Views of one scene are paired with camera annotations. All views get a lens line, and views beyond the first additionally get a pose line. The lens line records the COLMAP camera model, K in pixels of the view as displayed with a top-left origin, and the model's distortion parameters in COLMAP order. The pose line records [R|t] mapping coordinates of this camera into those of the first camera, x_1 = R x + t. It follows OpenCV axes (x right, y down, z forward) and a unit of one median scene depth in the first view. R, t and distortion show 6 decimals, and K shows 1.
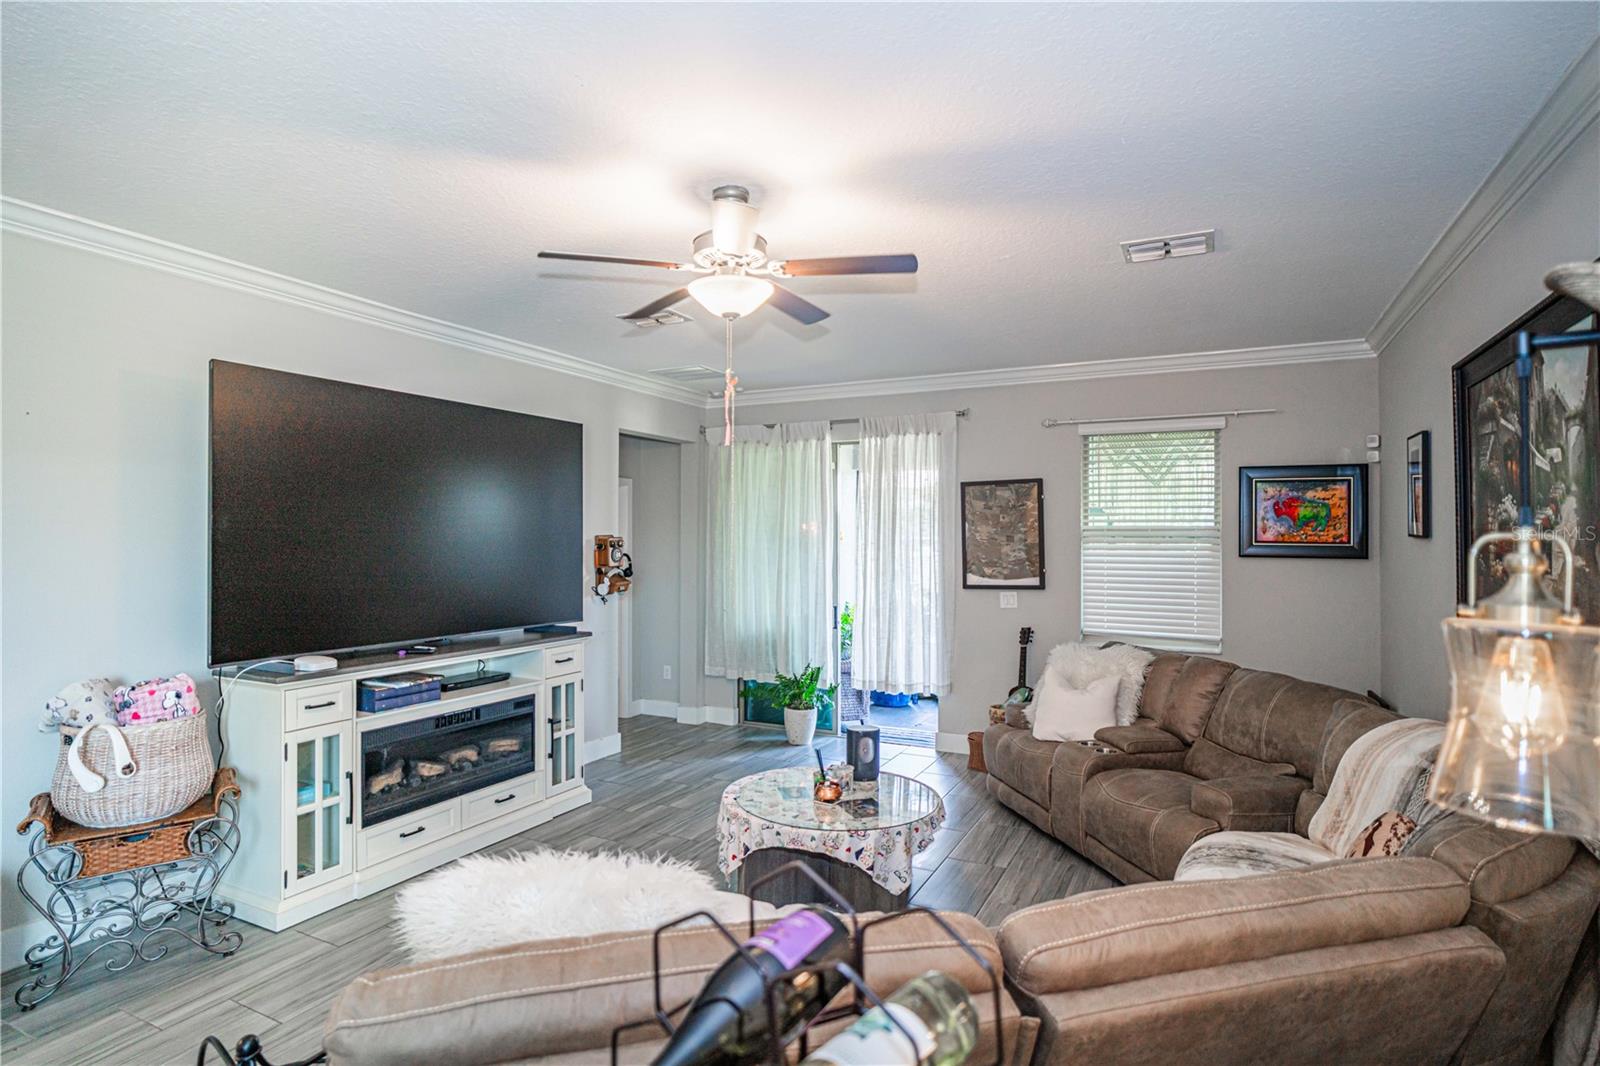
lens RADIAL K [[830.4, 0, 796.2], [0, 830.4, 523.4], [0, 0, 1]] dist [-0.040931, 0.027634]
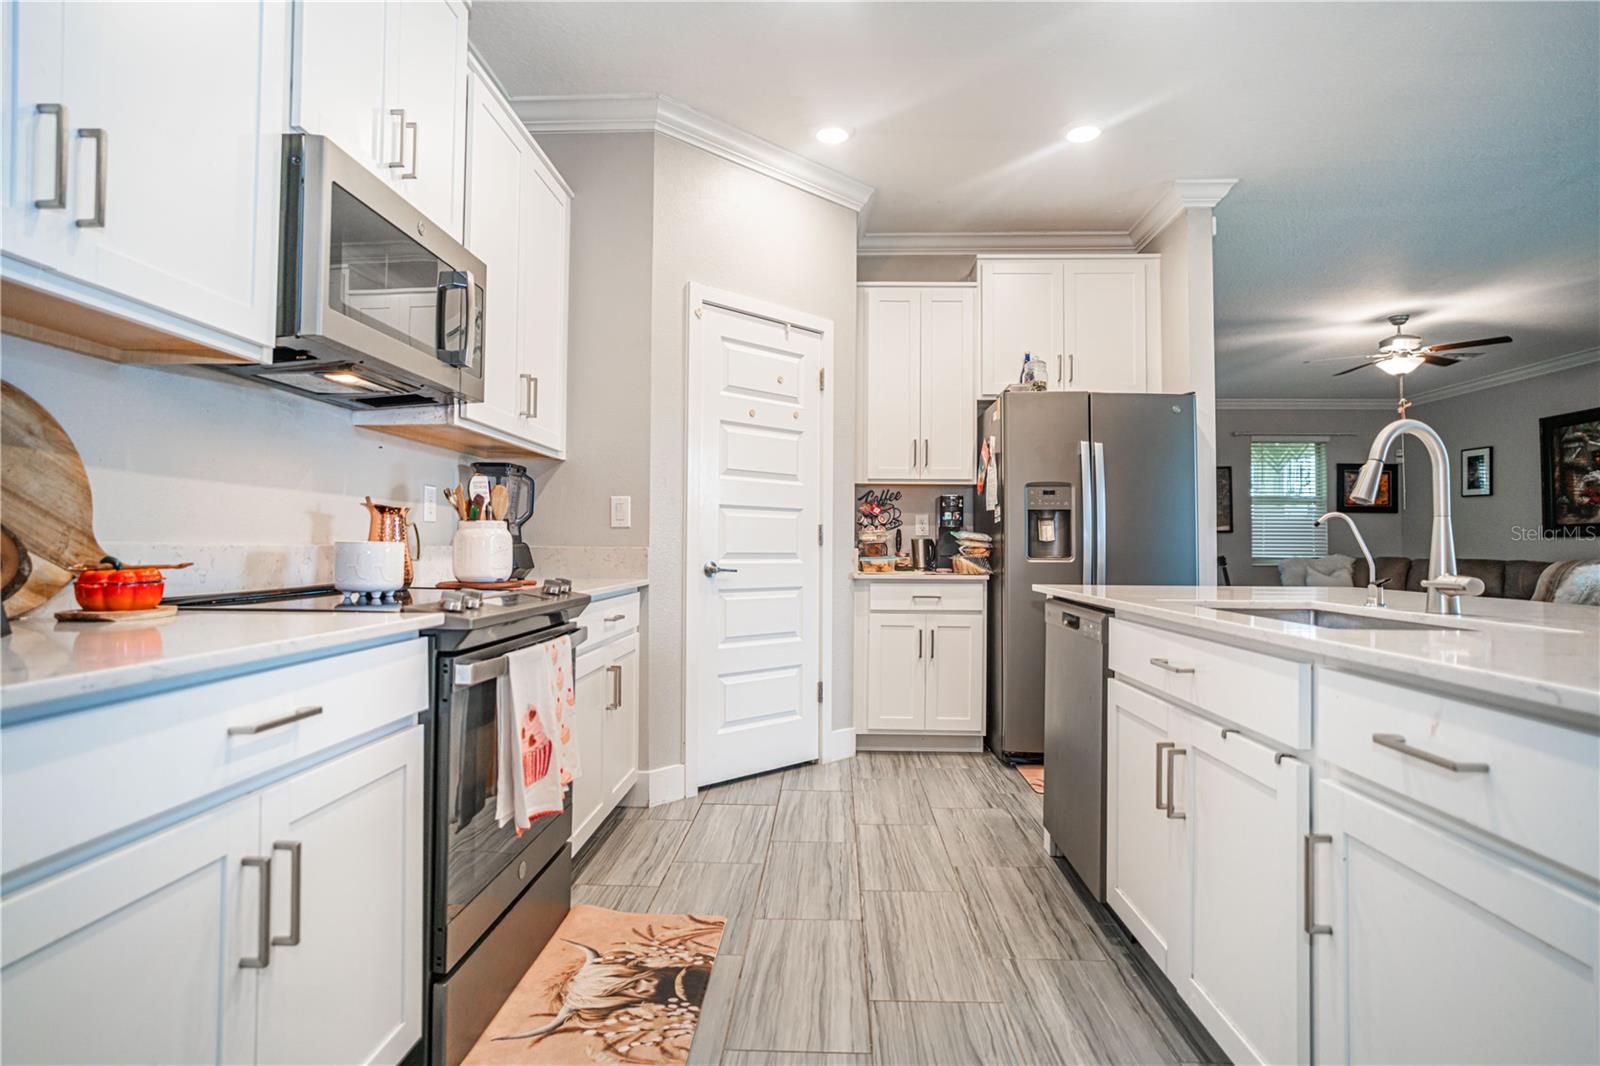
lens RADIAL K [[822.9, 0, 799.5], [0, 822.9, 527.8], [0, 0, 1]] dist [-0.045502, 0.028243]
pose [[0.909122, 0.012226, 0.416350, -1.333295], [-0.010119, 0.999922, -0.007266, 0.102278], [-0.416407, 0.002392, 0.909175, -0.148482]]
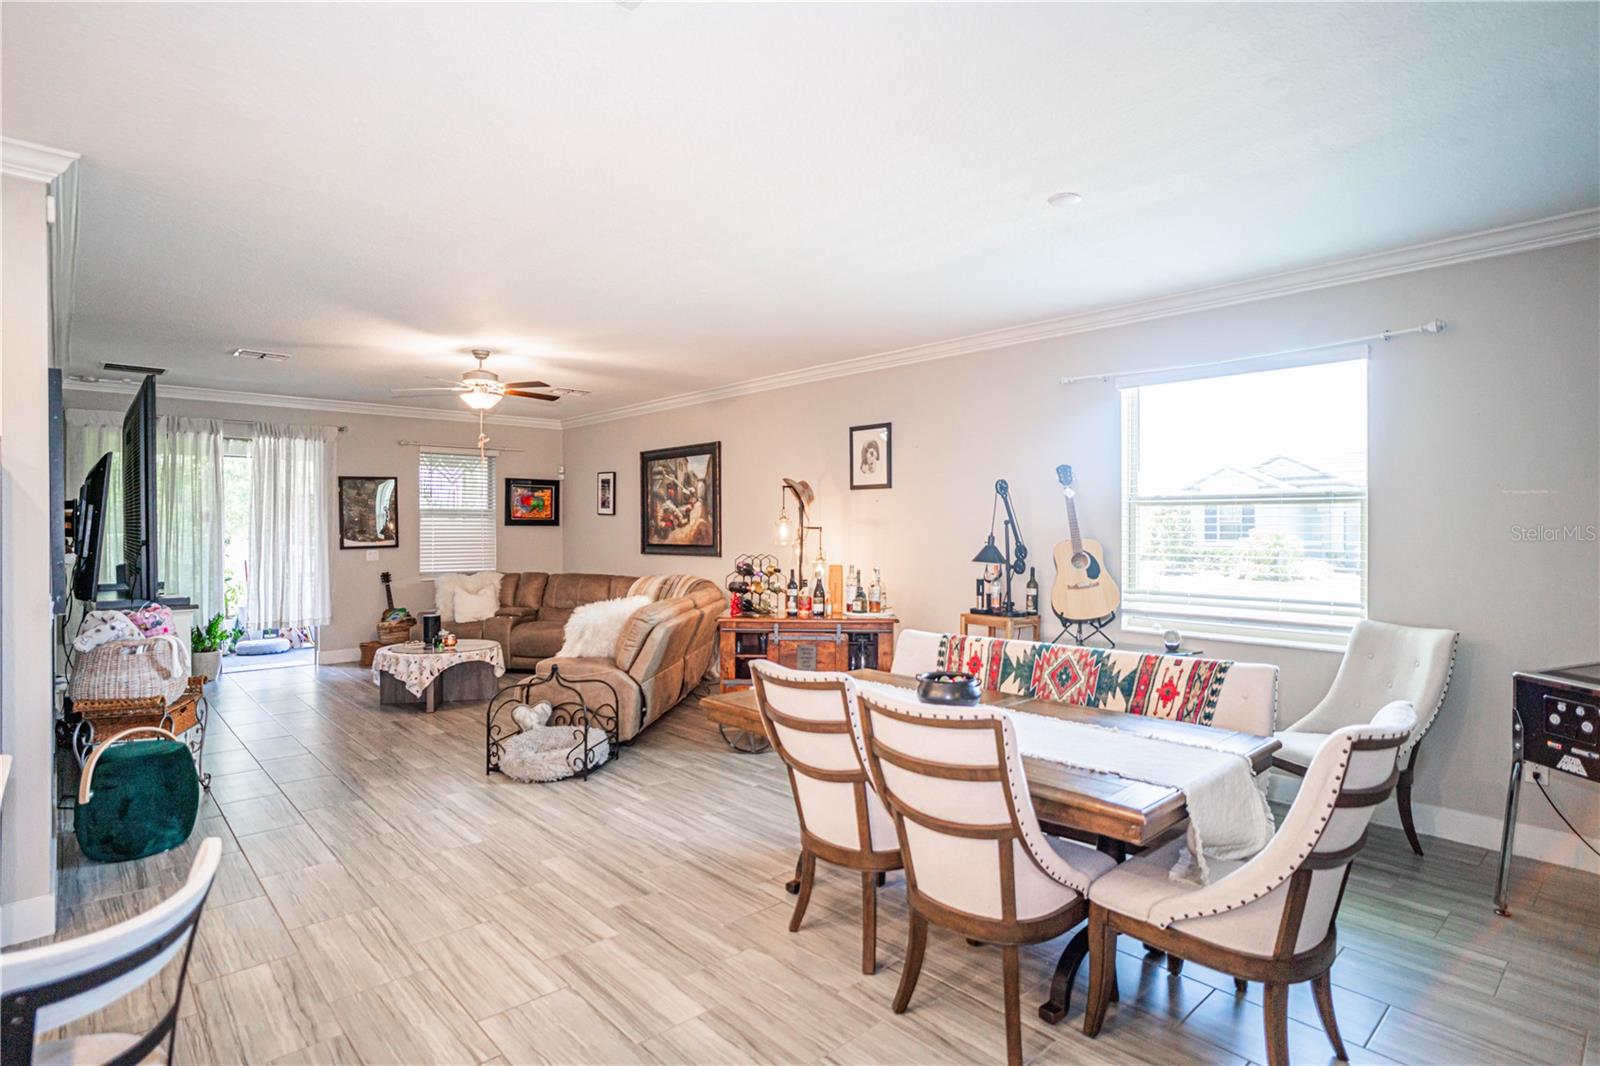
lens RADIAL K [[822.9, 0, 799.5], [0, 822.9, 527.8], [0, 0, 1]] dist [-0.045502, 0.028243]
pose [[0.353598, -0.005577, 0.935381, -1.003809], [-0.014992, 0.999820, 0.011628, 0.014205], [-0.935277, -0.018135, 0.353450, -0.304878]]
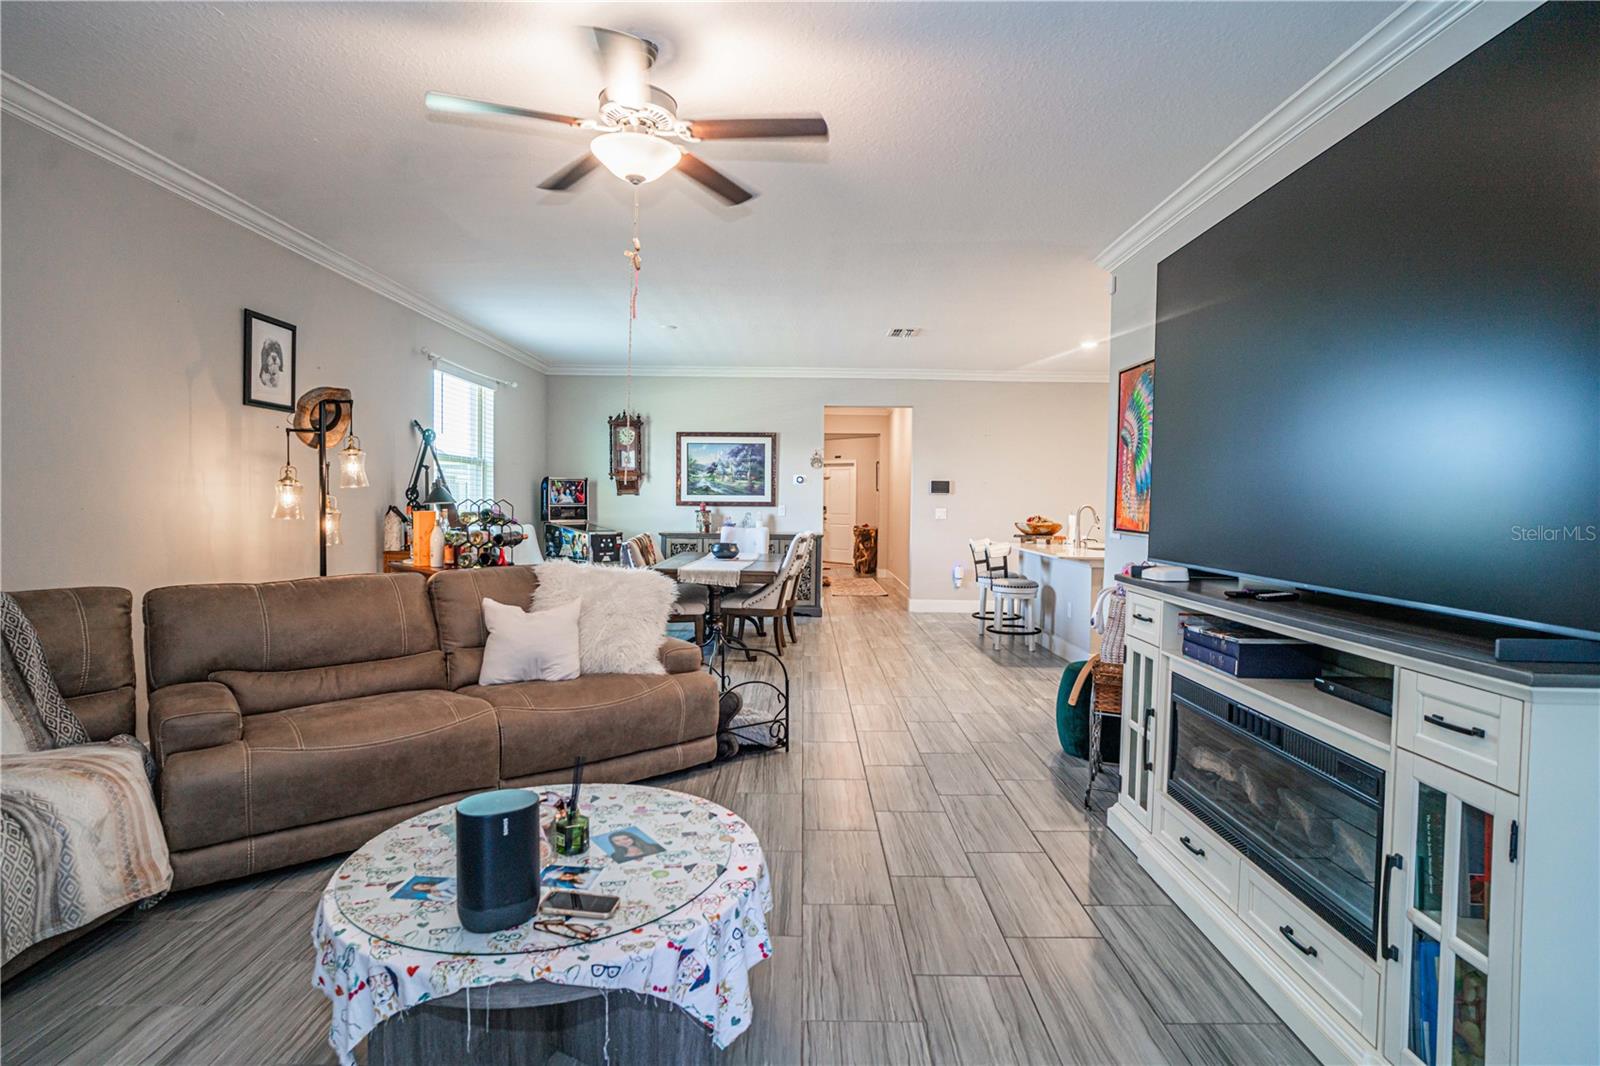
lens RADIAL K [[825.2, 0, 808.3], [0, 825.2, 532.0], [0, 0, 1]] dist [-0.049267, 0.032461]
pose [[-0.889740, 0.002146, -0.456463, 0.097689], [-0.009042, 0.999710, 0.022324, 0.075855], [0.456379, 0.023990, -0.889462, 1.089131]]
